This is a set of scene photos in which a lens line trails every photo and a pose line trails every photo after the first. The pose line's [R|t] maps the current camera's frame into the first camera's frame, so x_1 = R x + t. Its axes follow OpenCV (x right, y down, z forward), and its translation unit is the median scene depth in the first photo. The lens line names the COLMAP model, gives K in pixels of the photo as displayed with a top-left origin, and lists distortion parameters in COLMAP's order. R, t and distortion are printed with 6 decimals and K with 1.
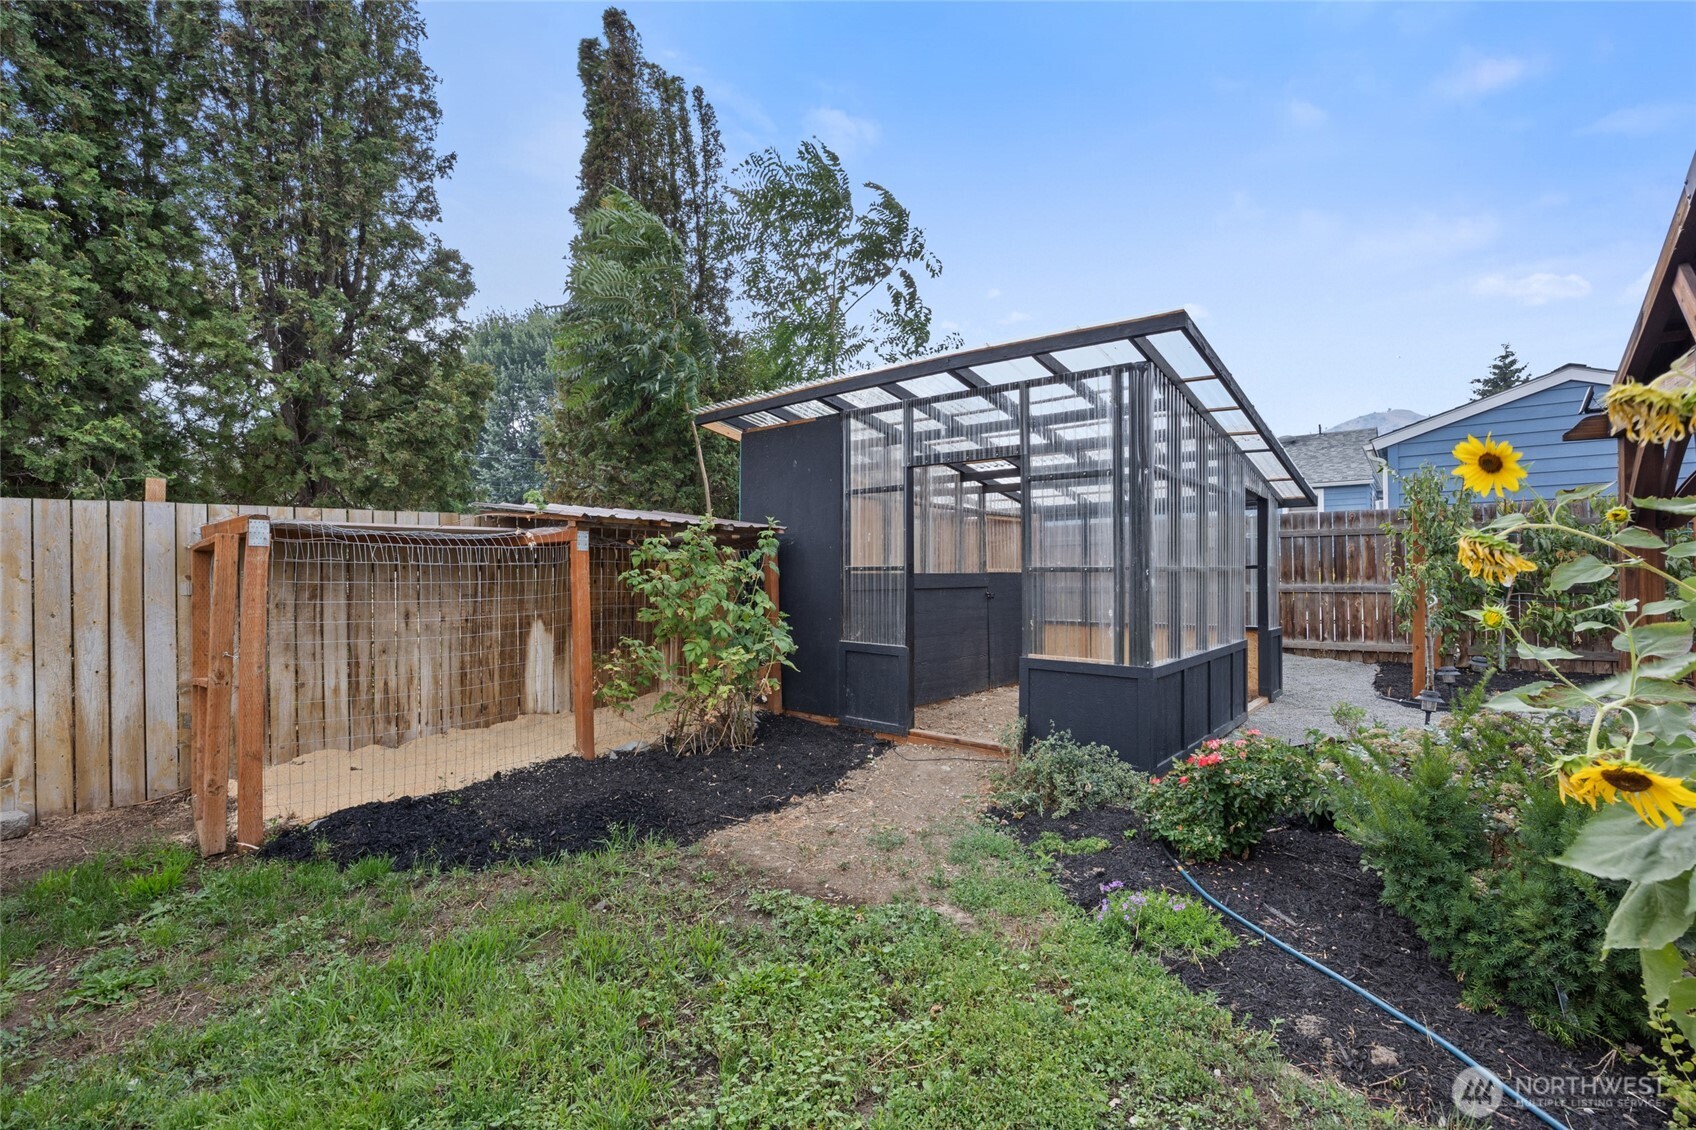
lens RADIAL K [[739.3, 0, 850.9], [0, 739.3, 570.5], [0, 0, 1]] dist [-0.017475, 0.001033]
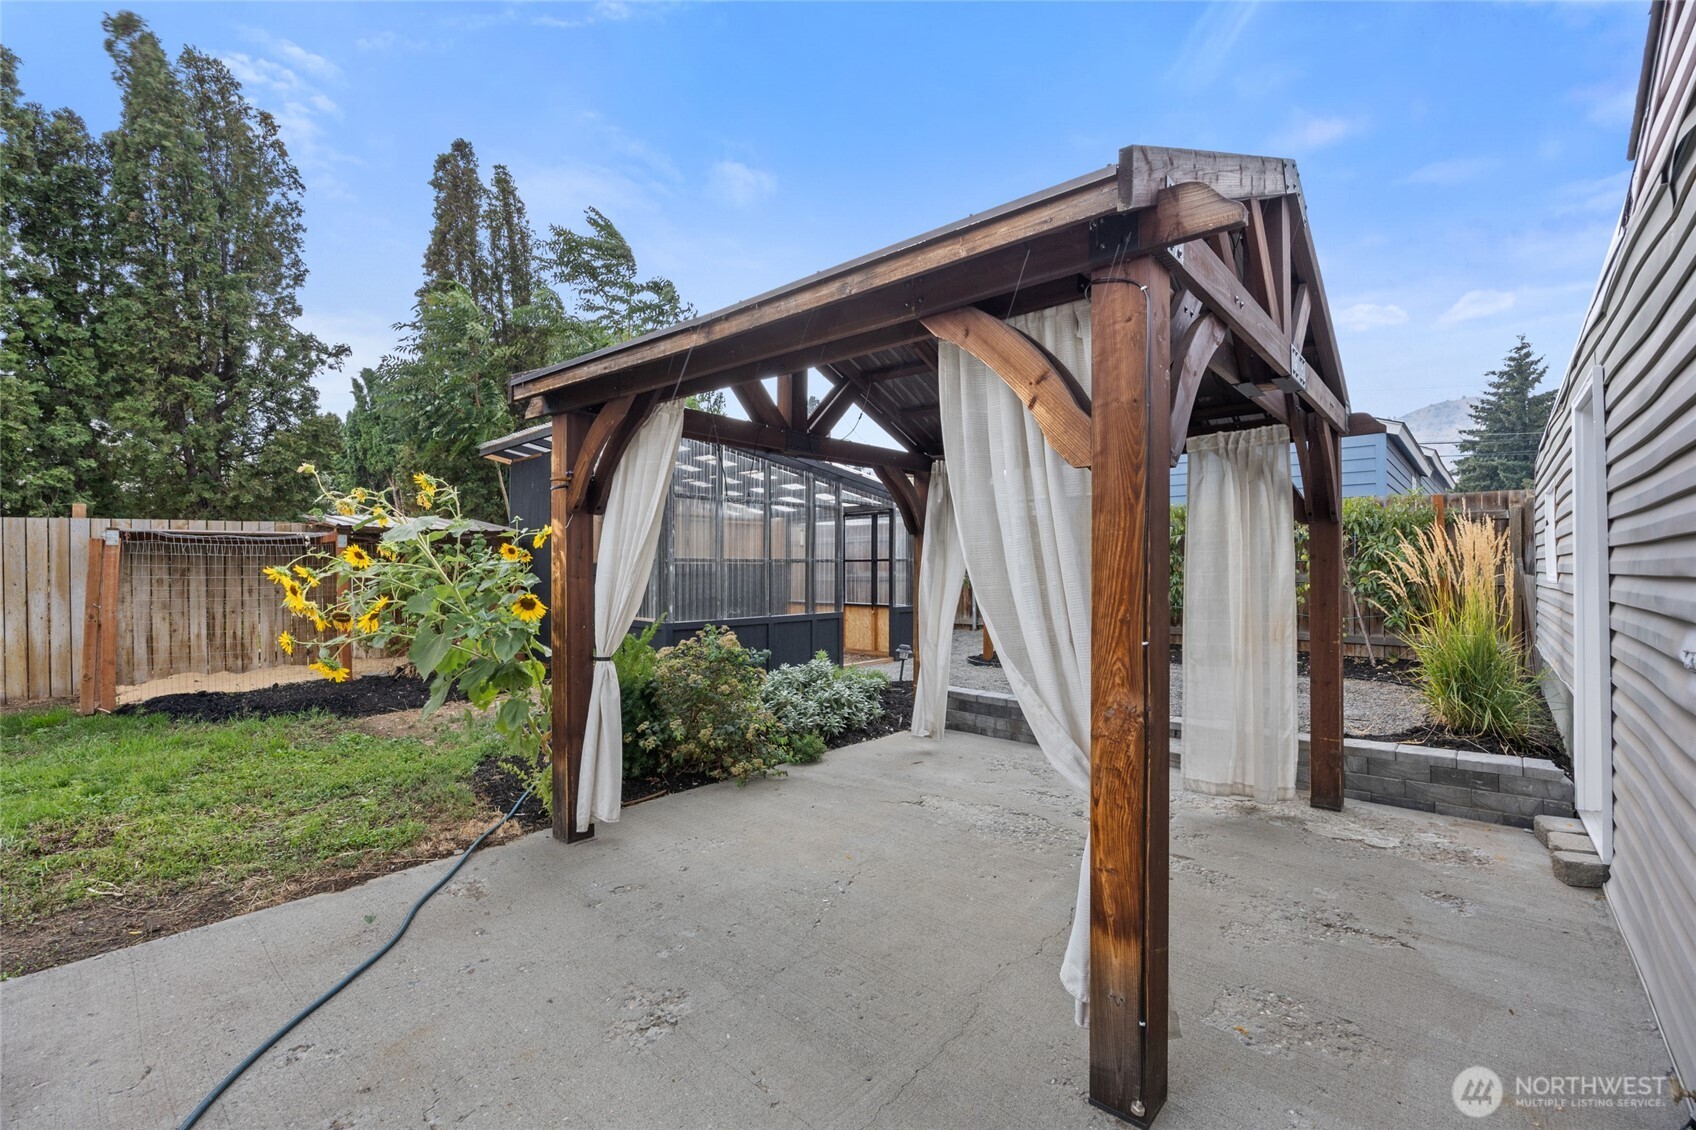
lens RADIAL K [[739.3, 0, 847.0], [0, 739.3, 564.6], [0, 0, 1]] dist [-0.017475, 0.001033]
pose [[0.997586, 0.002626, -0.069386, 0.894777], [-0.002703, 0.999996, -0.001018, 0.009491], [0.069383, 0.001203, 0.997589, -0.526256]]
